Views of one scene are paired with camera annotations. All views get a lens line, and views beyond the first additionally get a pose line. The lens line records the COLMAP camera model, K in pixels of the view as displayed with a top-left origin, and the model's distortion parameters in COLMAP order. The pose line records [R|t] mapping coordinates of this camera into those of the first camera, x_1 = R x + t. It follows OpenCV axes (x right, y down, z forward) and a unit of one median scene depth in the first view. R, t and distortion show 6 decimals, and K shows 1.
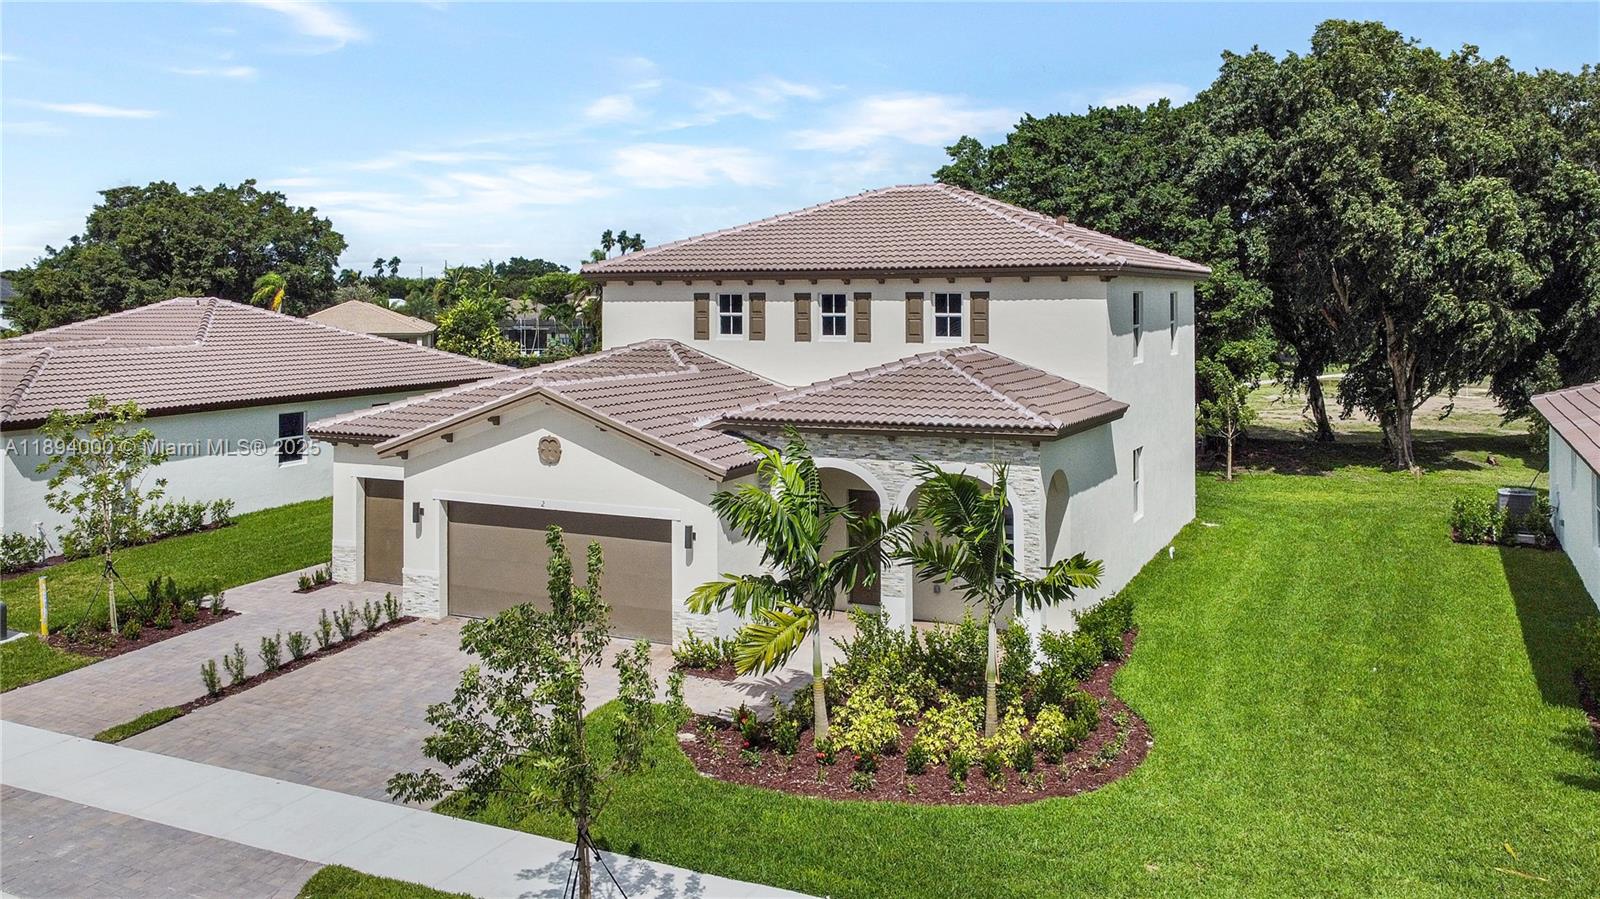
lens RADIAL K [[1264.2, 0, 821.3], [0, 1264.2, 384.2], [0, 0, 1]] dist [0.019941, -0.030987]
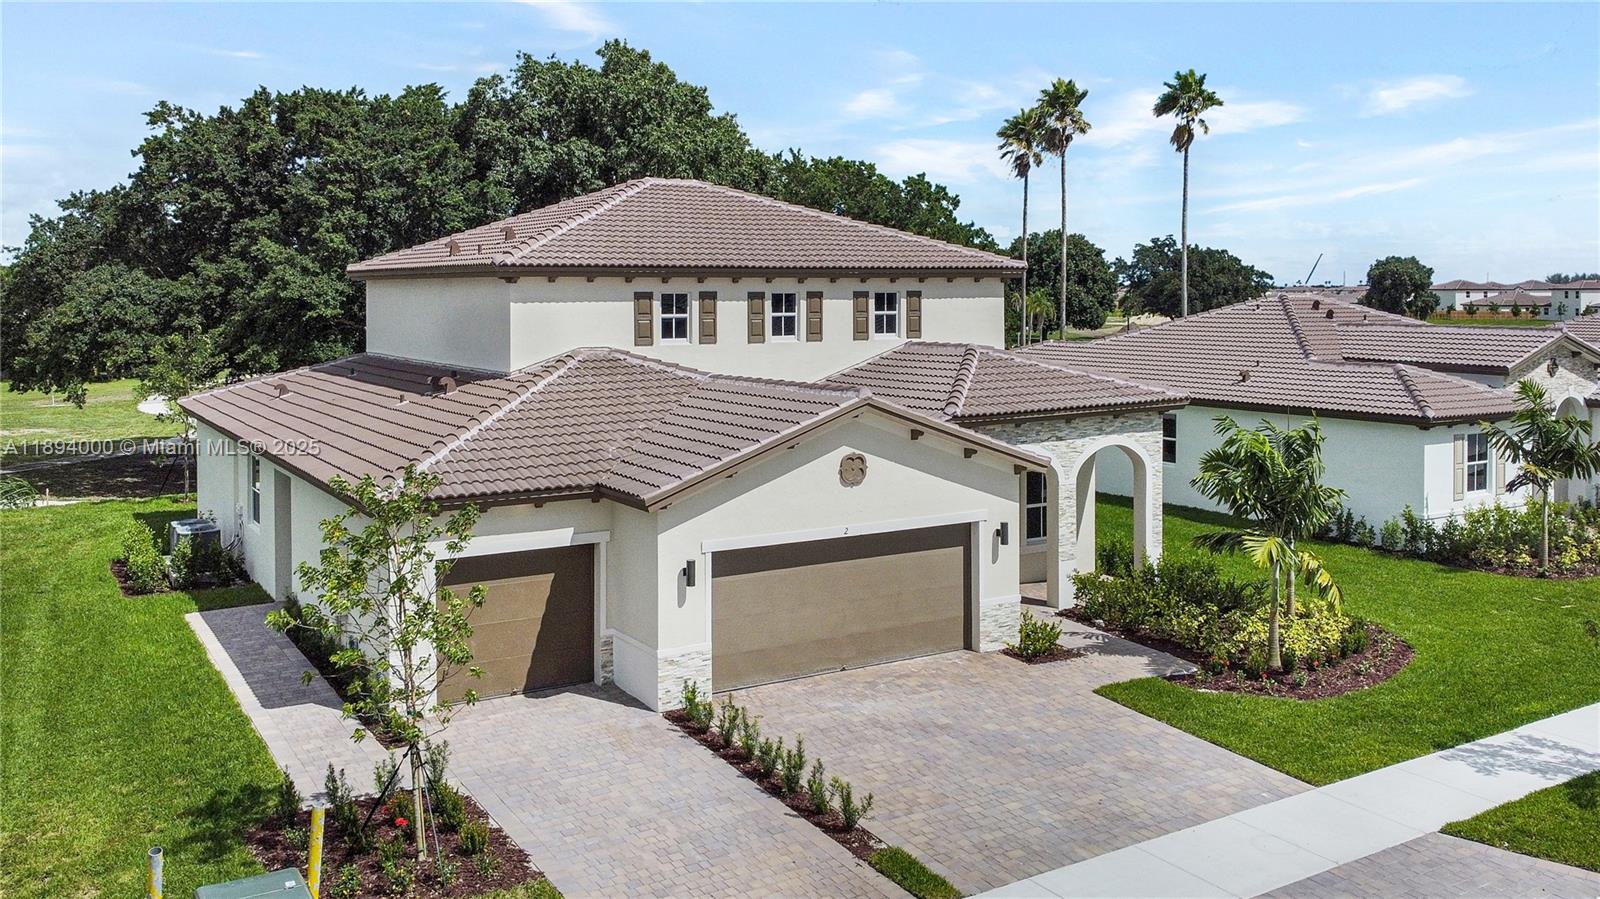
lens RADIAL K [[1321.9, 0, 809.7], [0, 1321.9, 365.4], [0, 0, 1]] dist [0.025629, 0.004746]
pose [[0.547412, -0.046148, 0.835590, -0.853162], [0.057645, 0.998186, 0.017363, -0.032850], [-0.834876, 0.038663, 0.549079, 0.434780]]
